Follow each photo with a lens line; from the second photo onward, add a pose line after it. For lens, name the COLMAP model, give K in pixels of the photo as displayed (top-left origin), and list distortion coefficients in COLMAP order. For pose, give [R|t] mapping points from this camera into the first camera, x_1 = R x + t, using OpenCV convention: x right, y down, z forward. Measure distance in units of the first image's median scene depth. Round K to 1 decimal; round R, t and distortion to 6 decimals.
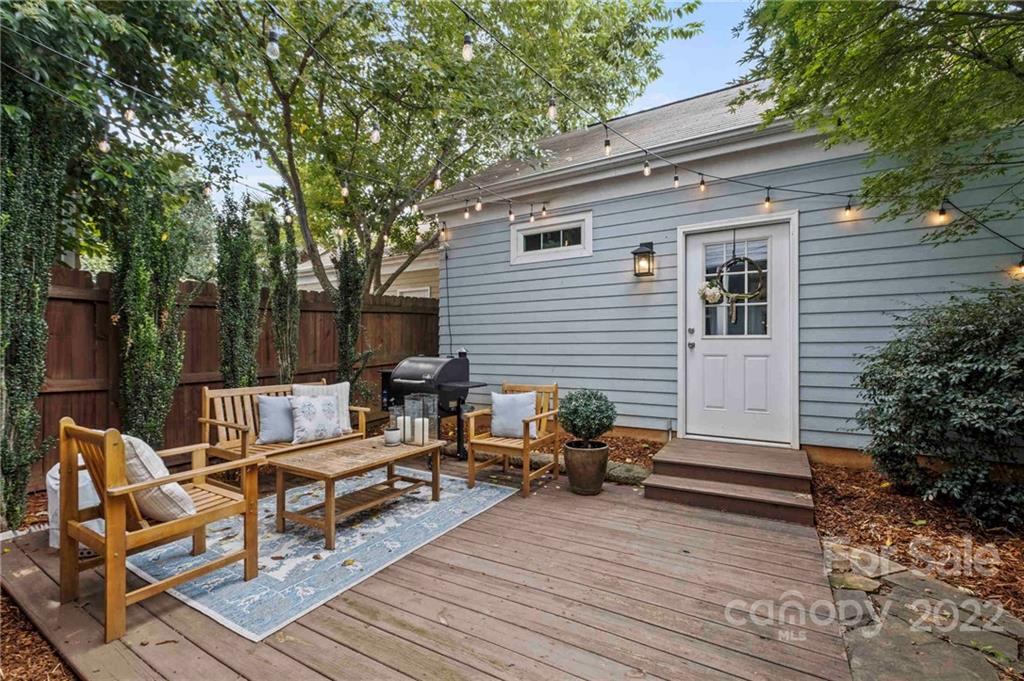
lens RADIAL K [[449.9, 0, 509.3], [0, 449.9, 343.4], [0, 0, 1]] dist [-0.002669, -0.000590]
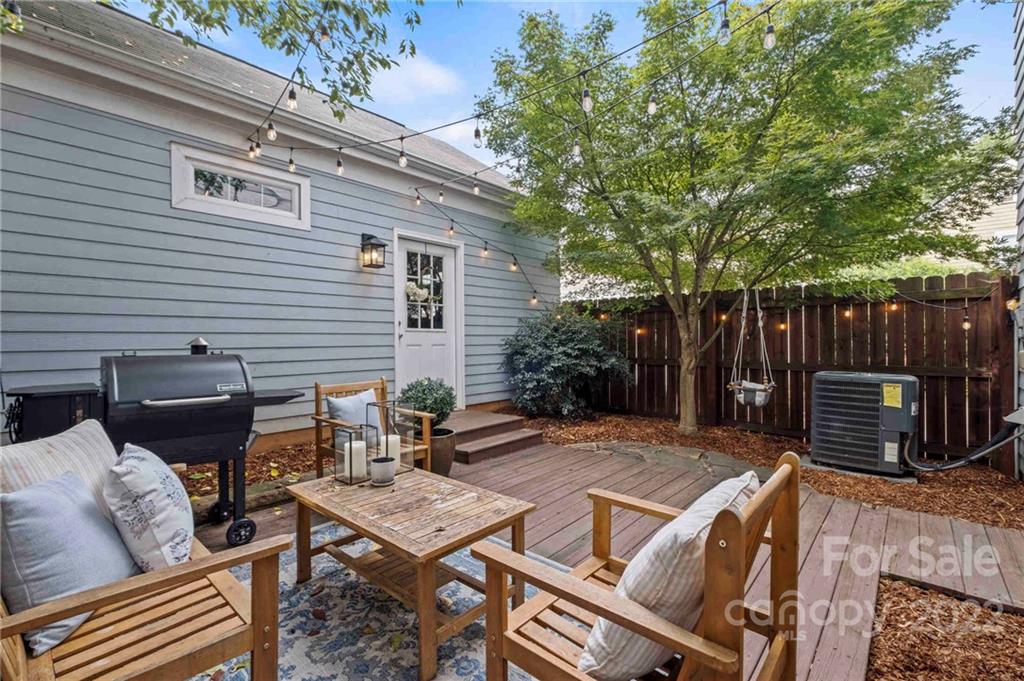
lens RADIAL K [[449.9, 0, 509.3], [0, 449.9, 343.4], [0, 0, 1]] dist [-0.002669, -0.000590]
pose [[0.190698, -0.007158, 0.981623, -0.835672], [-0.006920, 0.999939, 0.008636, 0.012715], [-0.981624, -0.008440, 0.190637, 0.663591]]
